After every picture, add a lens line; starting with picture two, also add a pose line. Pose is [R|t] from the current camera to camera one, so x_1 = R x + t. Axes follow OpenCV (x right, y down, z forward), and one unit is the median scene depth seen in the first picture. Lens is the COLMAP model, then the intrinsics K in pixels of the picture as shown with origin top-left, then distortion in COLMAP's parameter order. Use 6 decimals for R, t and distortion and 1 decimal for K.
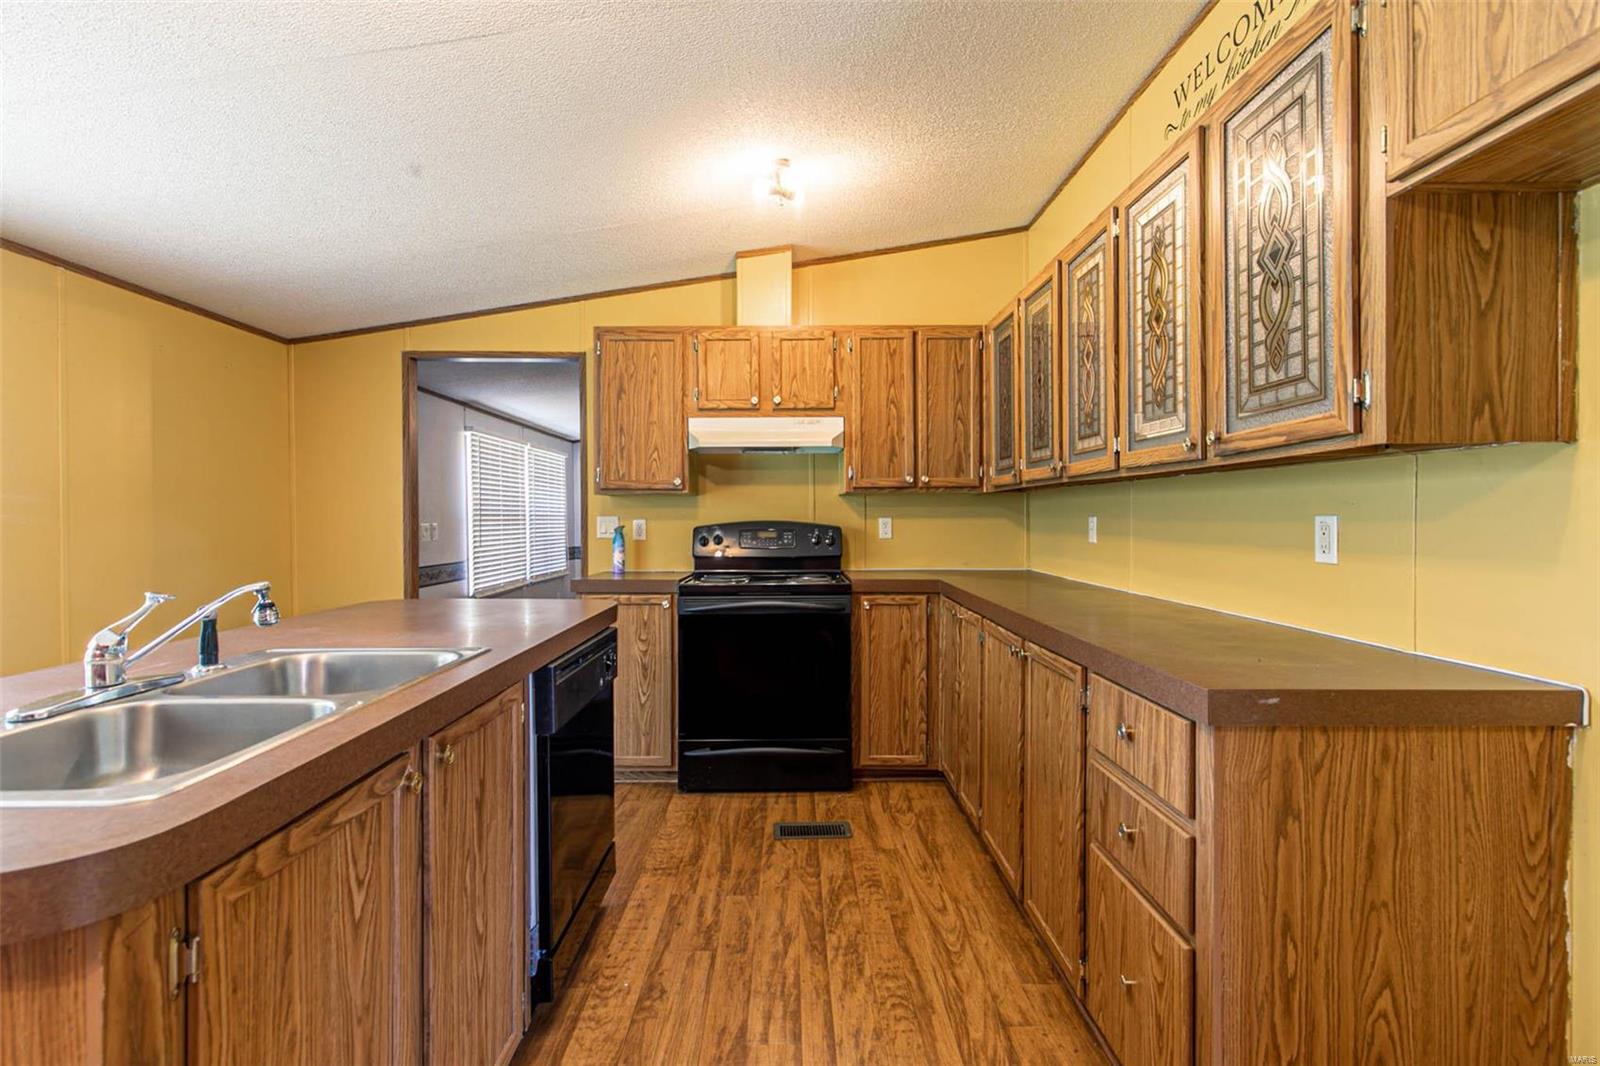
lens RADIAL K [[725.0, 0, 797.2], [0, 725.0, 521.4], [0, 0, 1]] dist [0.001819, -0.000883]
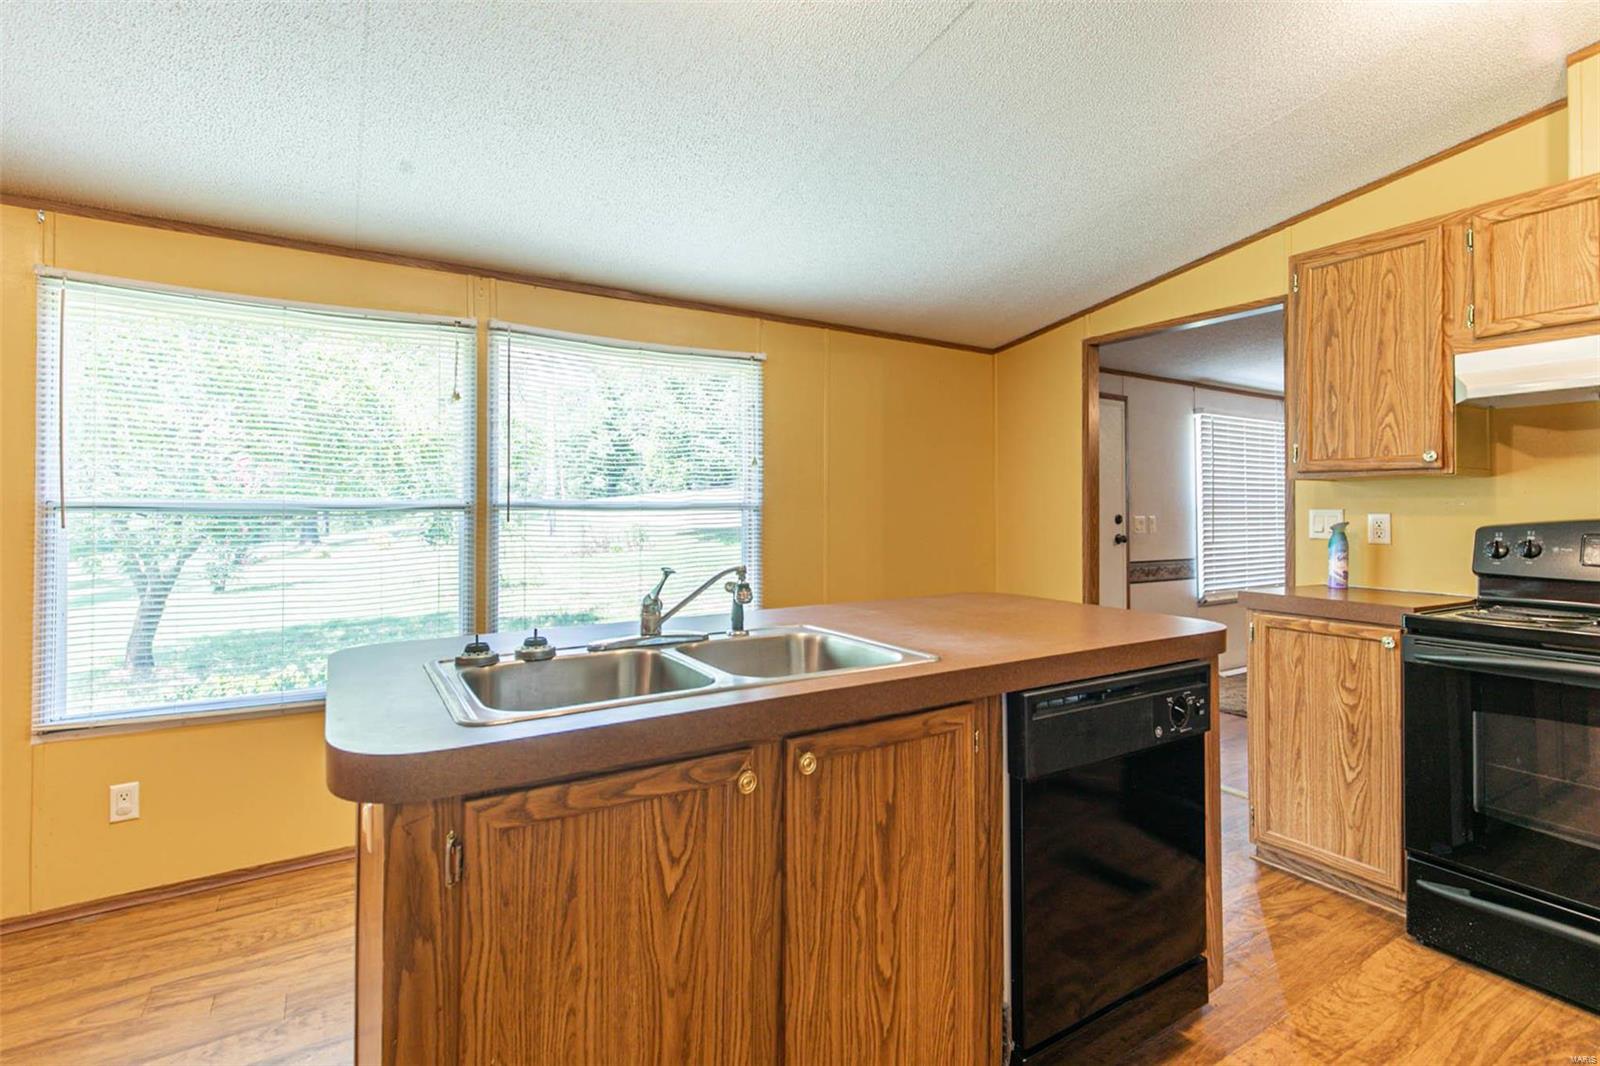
lens RADIAL K [[731.1, 0, 781.0], [0, 731.1, 503.9], [0, 0, 1]] dist [0.007899, -0.000552]
pose [[0.505677, -0.003094, -0.862717, 0.118164], [-0.007850, 0.999936, -0.008187, -0.002381], [0.862687, 0.010913, 0.505620, 0.180059]]
